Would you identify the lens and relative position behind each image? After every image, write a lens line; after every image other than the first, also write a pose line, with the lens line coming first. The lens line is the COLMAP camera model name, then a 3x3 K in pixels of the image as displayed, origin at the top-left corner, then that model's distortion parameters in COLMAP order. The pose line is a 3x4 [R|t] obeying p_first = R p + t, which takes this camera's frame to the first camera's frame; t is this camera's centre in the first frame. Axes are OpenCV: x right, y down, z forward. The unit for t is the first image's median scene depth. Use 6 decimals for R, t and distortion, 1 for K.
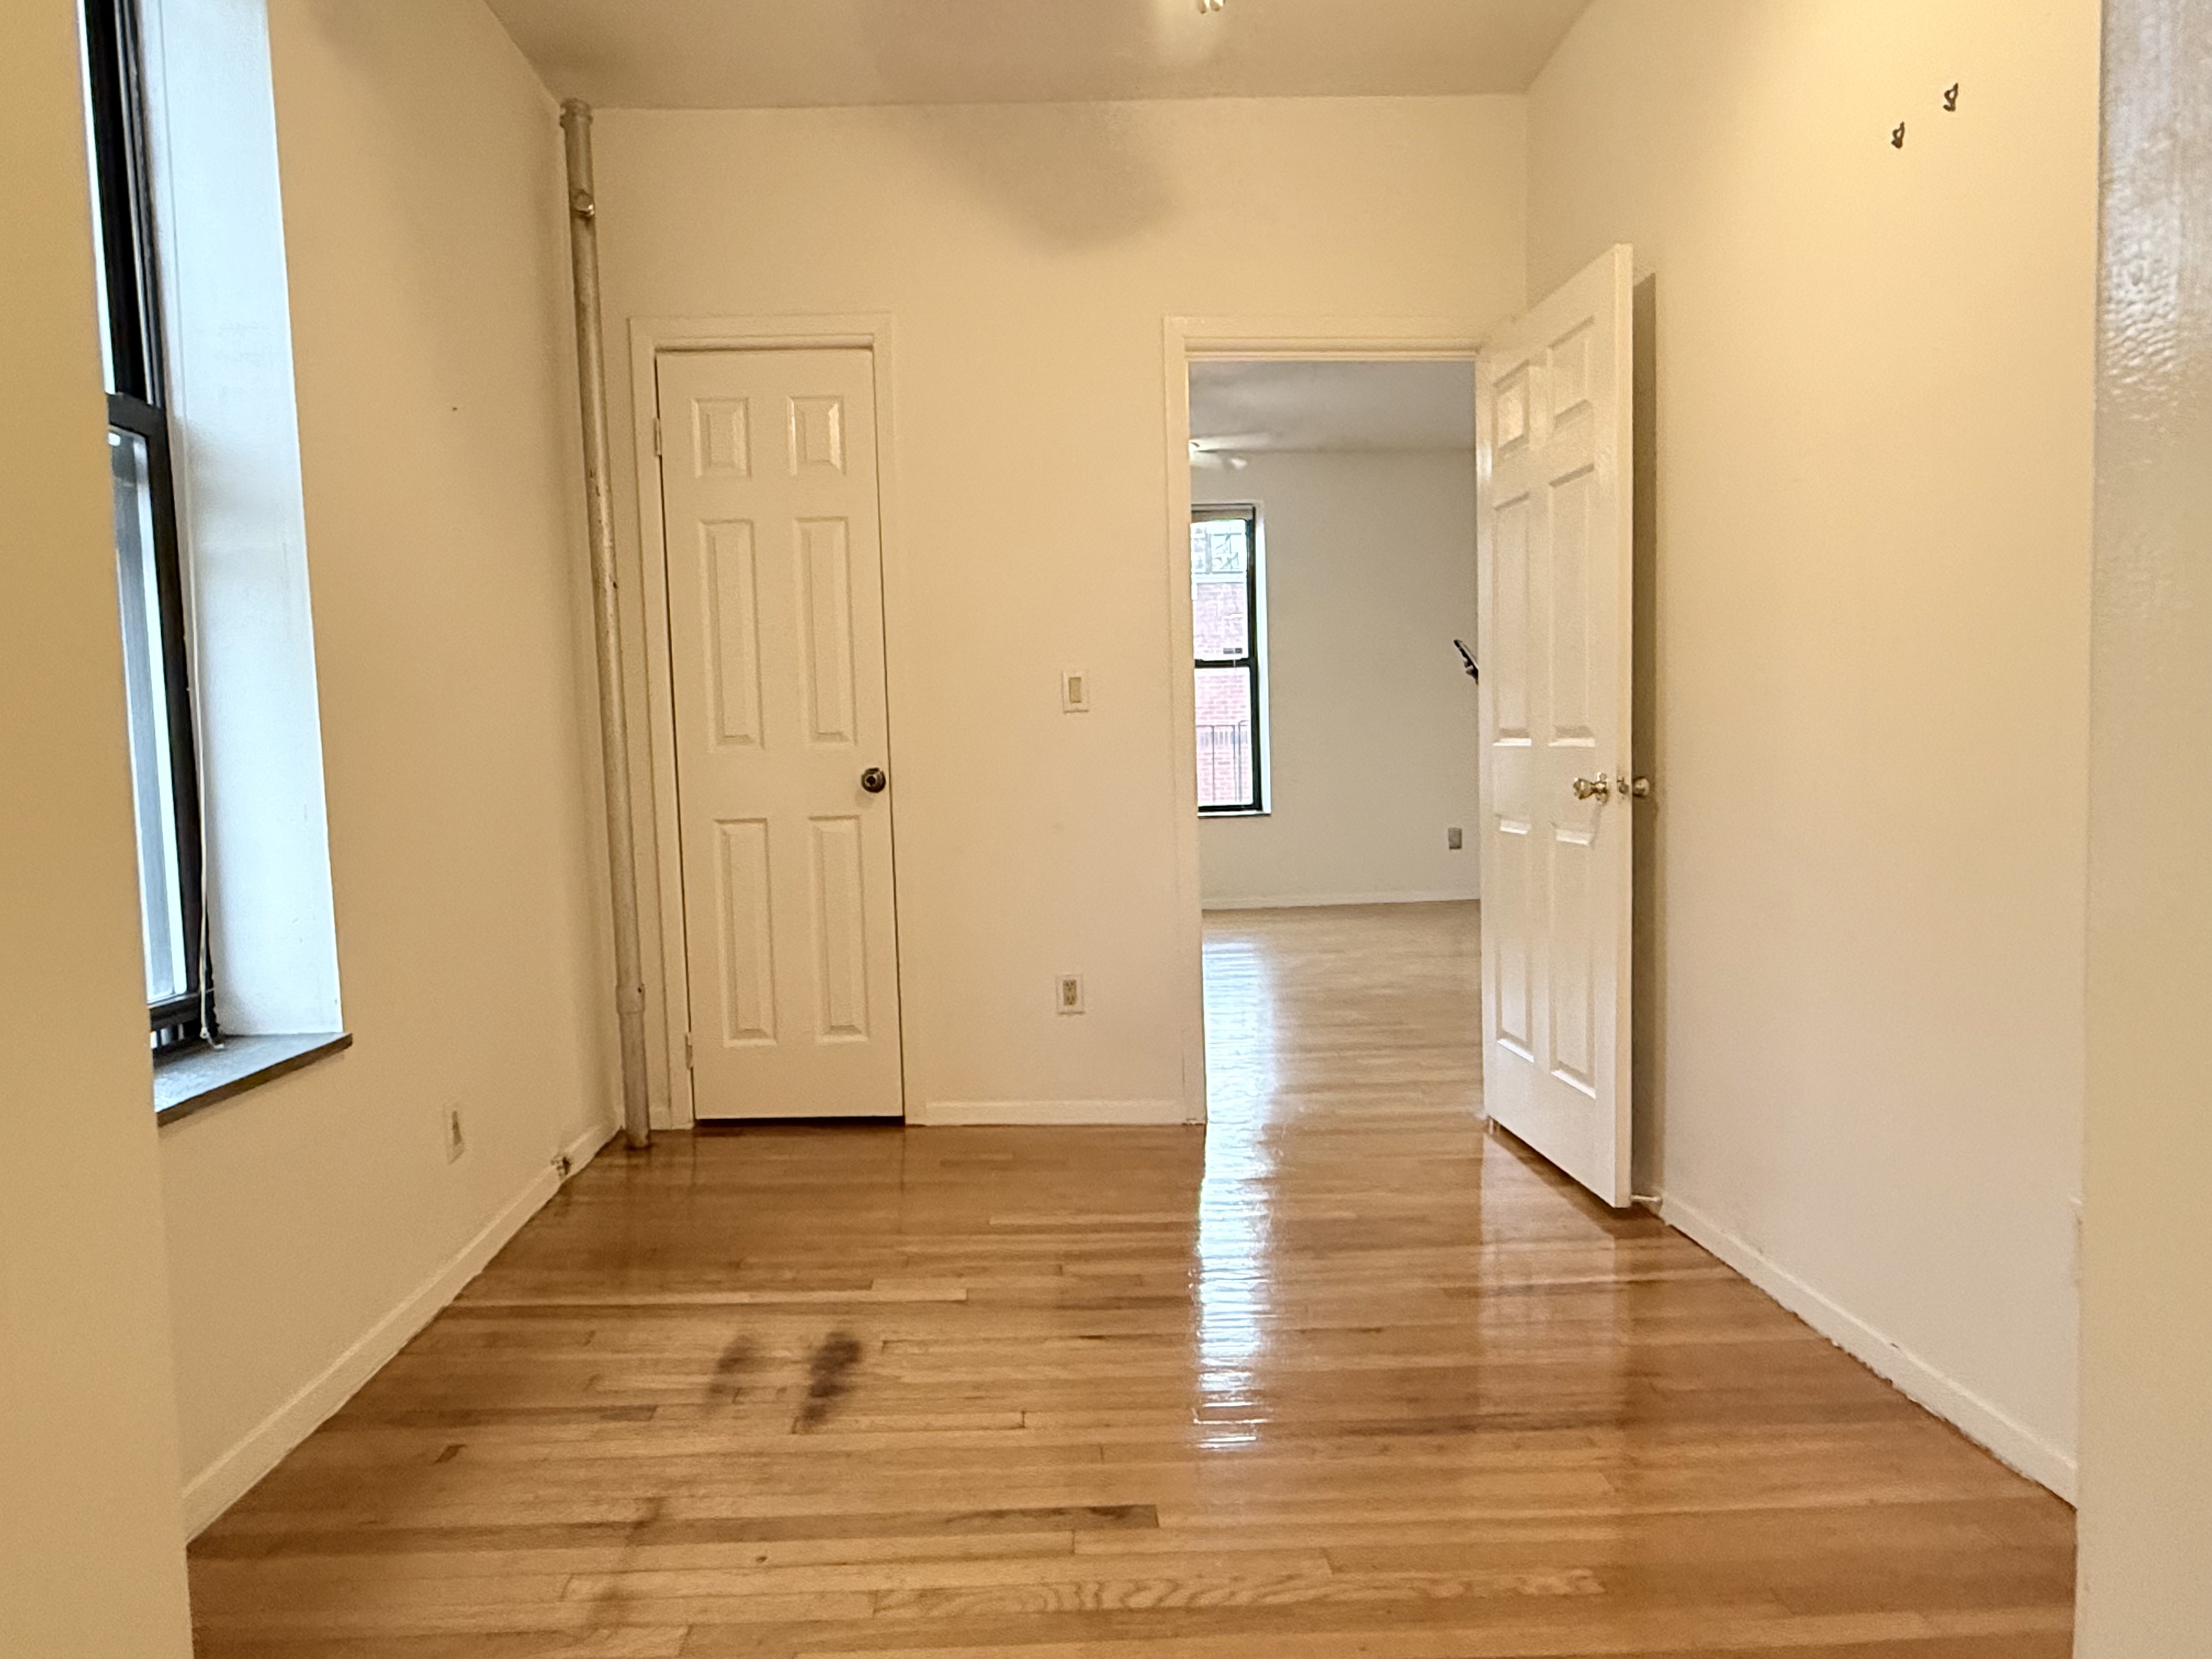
lens RADIAL K [[1373.1, 0, 1103.5], [0, 1373.1, 838.8], [0, 0, 1]] dist [-0.011888, 0.005804]
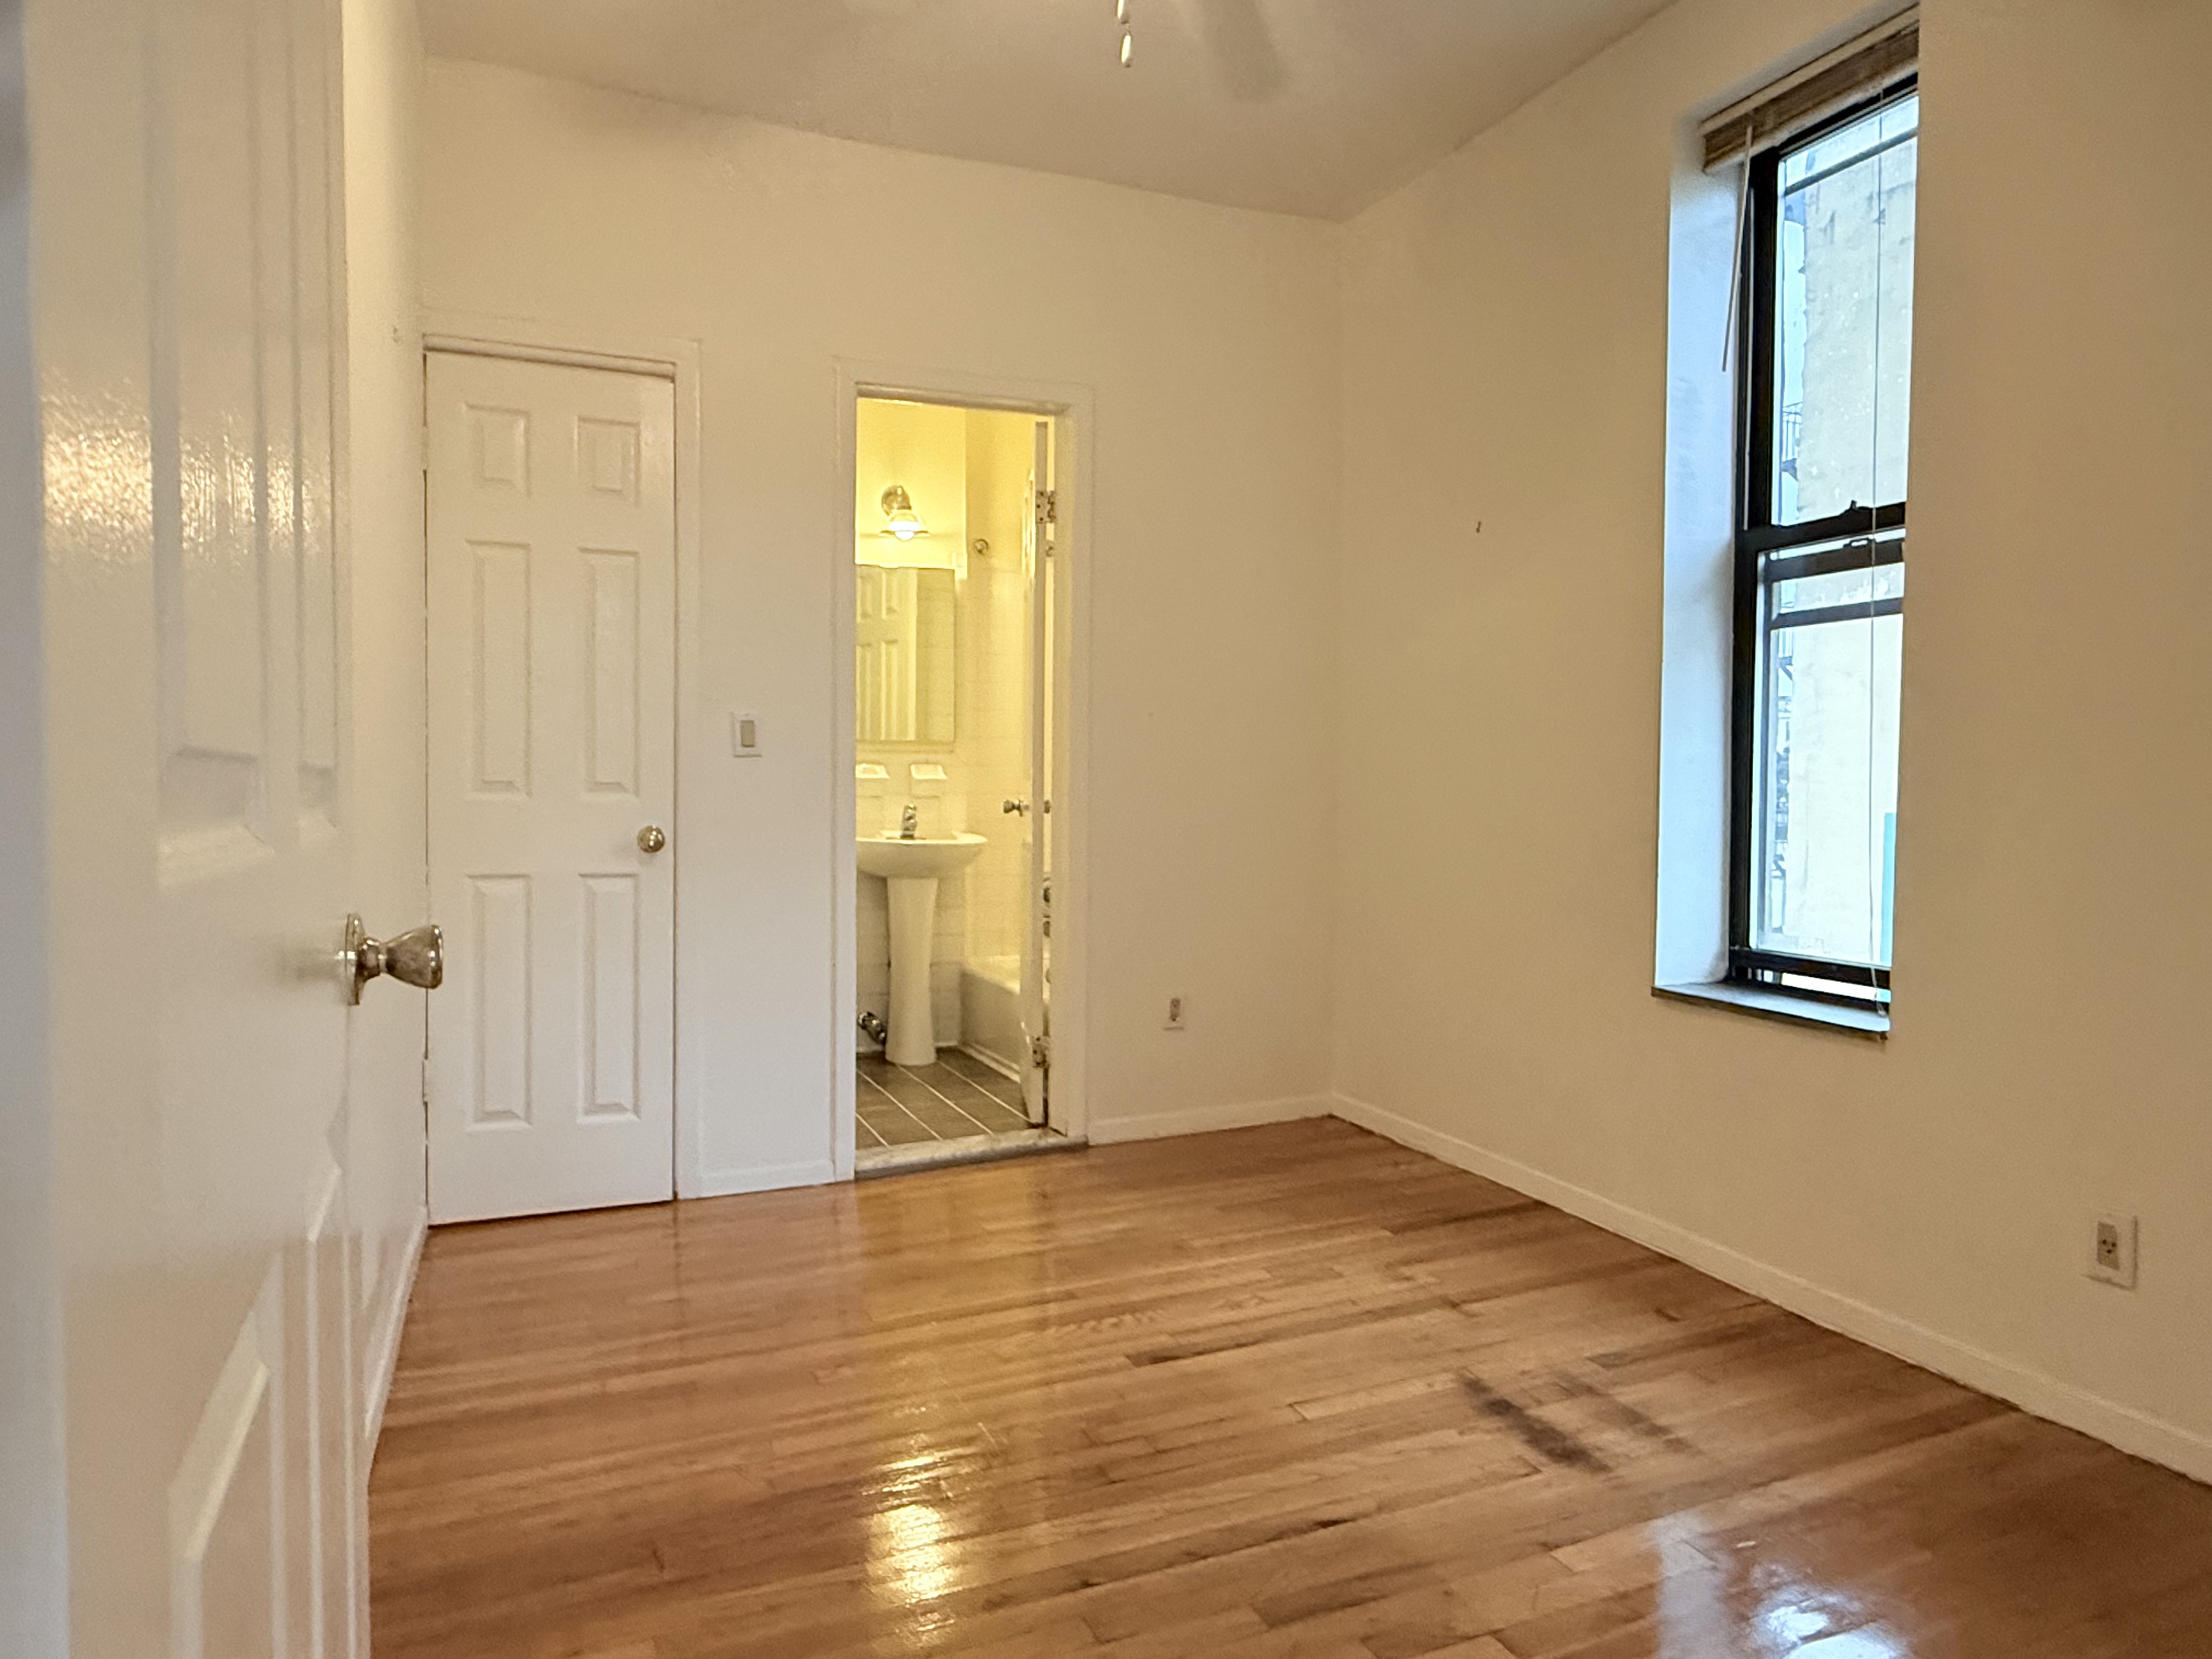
lens RADIAL K [[1373.1, 0, 1106.0], [0, 1373.1, 836.1], [0, 0, 1]] dist [-0.011888, 0.005804]
pose [[-0.946198, 0.029058, -0.322281, 0.455877], [-0.006482, 0.994058, 0.108659, -0.152271], [0.323524, 0.104902, -0.940387, 2.099052]]
